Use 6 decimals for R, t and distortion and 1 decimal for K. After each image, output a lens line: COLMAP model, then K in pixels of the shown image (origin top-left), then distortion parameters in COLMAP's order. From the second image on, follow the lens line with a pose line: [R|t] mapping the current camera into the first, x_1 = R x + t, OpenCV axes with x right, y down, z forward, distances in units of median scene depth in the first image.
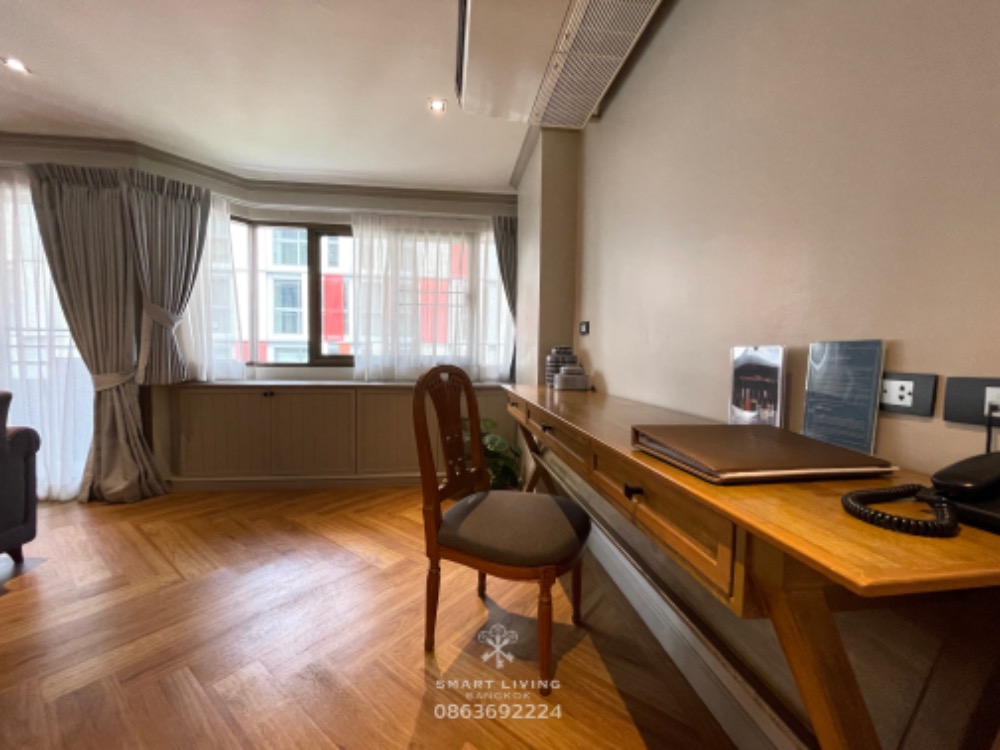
lens RADIAL K [[403.8, 0, 500.0], [0, 403.8, 375.0], [0, 0, 1]] dist [-0.000521, 0.000943]
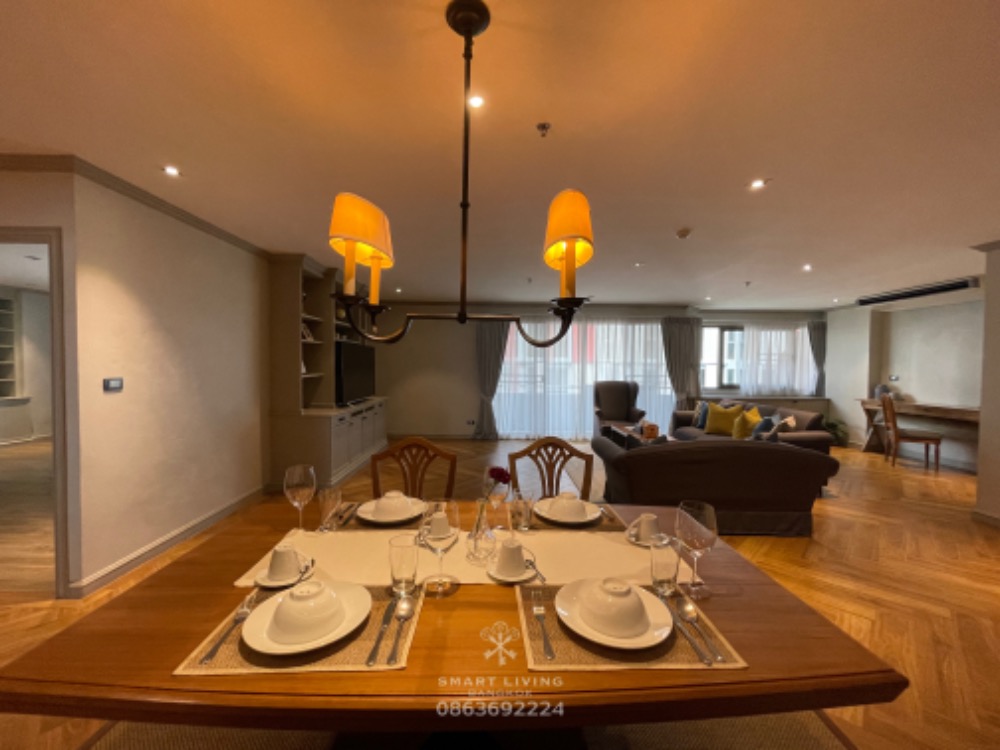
lens RADIAL K [[403.8, 0, 500.0], [0, 403.8, 375.0], [0, 0, 1]] dist [-0.000521, 0.000943]
pose [[0.993516, -0.003575, -0.113638, -1.426809], [0.000473, 0.999627, -0.027313, -0.042090], [0.113694, 0.027082, 0.993147, -1.347410]]
